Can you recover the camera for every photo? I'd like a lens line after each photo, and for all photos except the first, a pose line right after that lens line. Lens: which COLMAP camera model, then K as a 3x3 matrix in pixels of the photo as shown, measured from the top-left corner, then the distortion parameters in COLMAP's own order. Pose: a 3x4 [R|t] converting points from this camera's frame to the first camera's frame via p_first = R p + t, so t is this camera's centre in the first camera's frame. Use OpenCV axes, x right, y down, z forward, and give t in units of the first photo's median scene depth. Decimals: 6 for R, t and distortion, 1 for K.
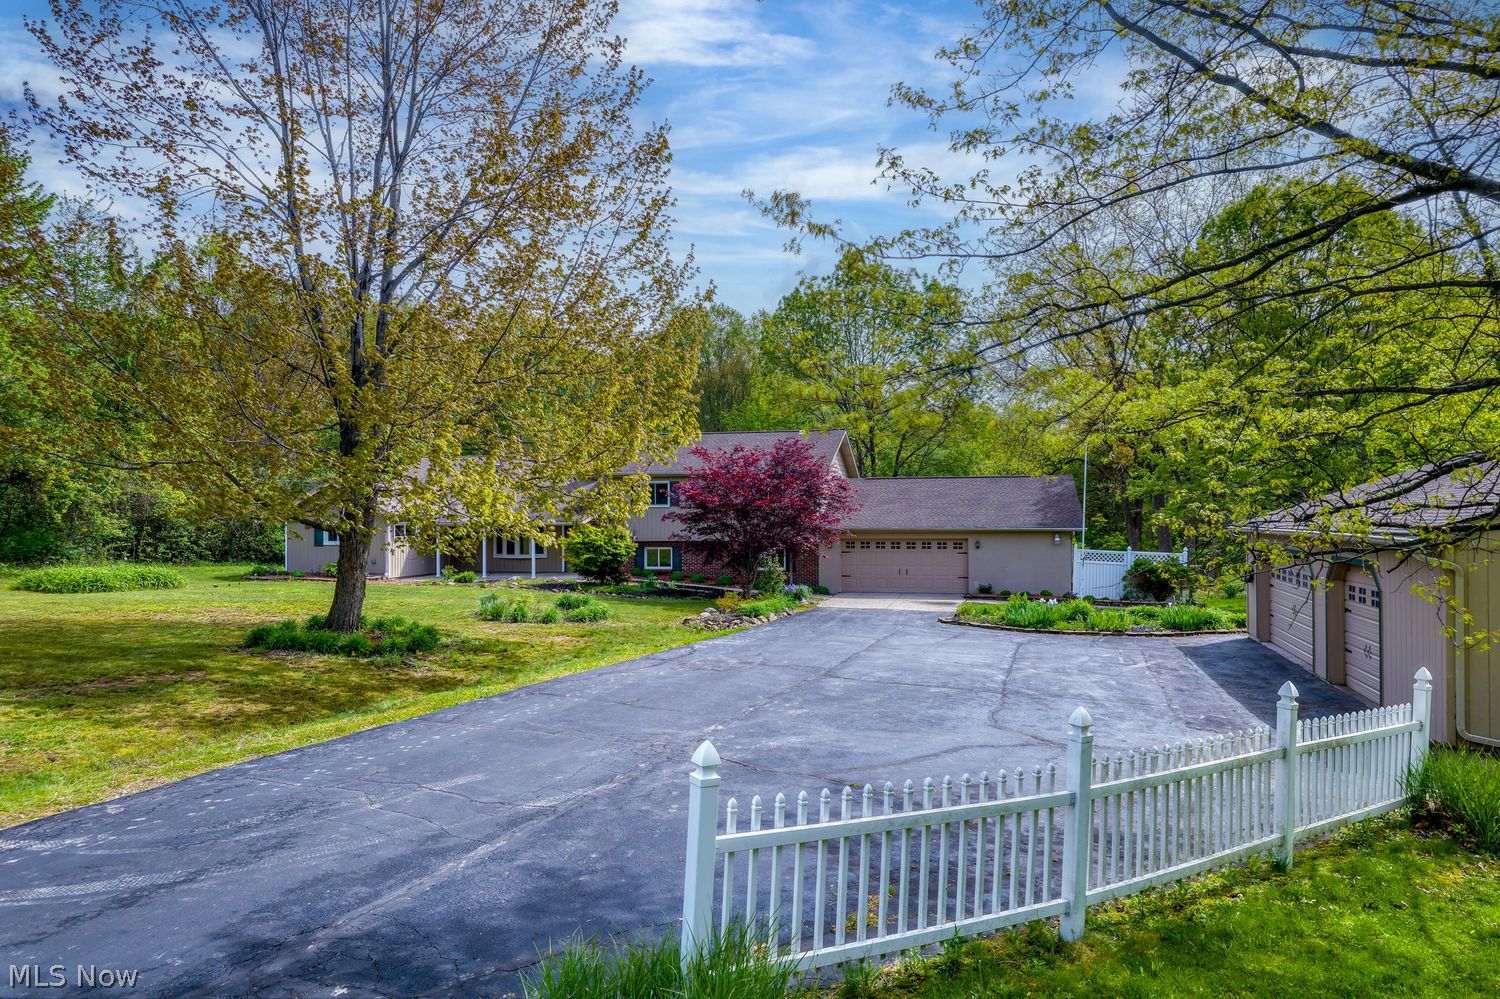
lens RADIAL K [[944.9, 0, 750.0], [0, 944.9, 499.5], [0, 0, 1]] dist [-0.005003, -0.001478]
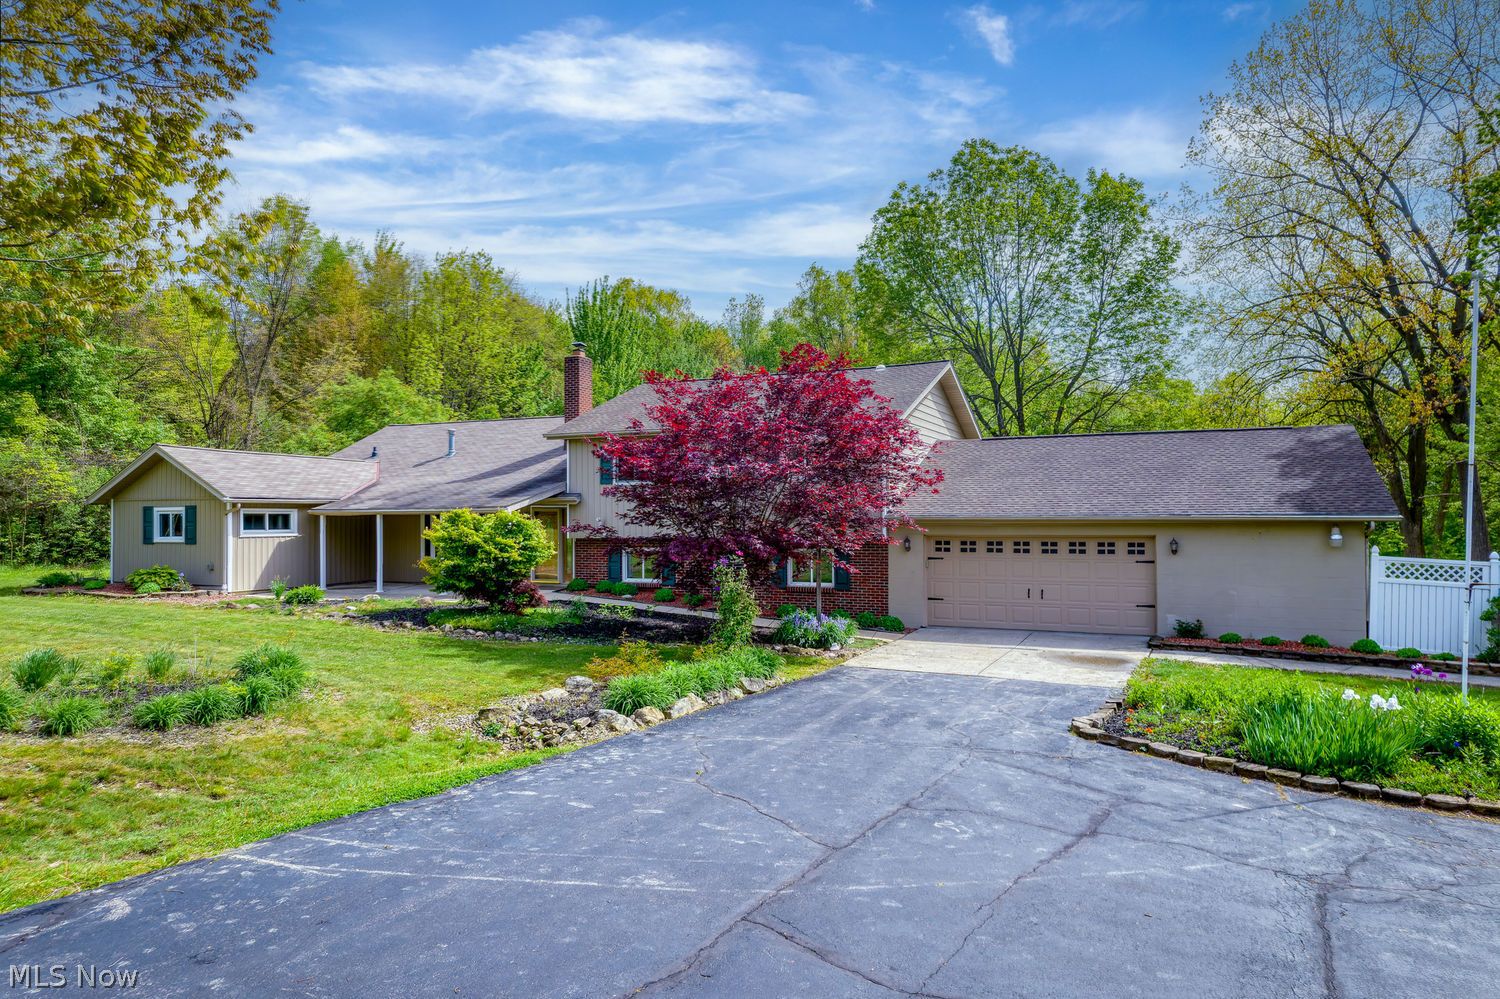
lens RADIAL K [[944.9, 0, 750.0], [0, 944.9, 499.5], [0, 0, 1]] dist [-0.005003, -0.001478]
pose [[0.982022, -0.004087, -0.188722, 0.105789], [0.004147, 0.999991, -0.000080, 0.019861], [0.188721, -0.000704, 0.982031, 0.427858]]
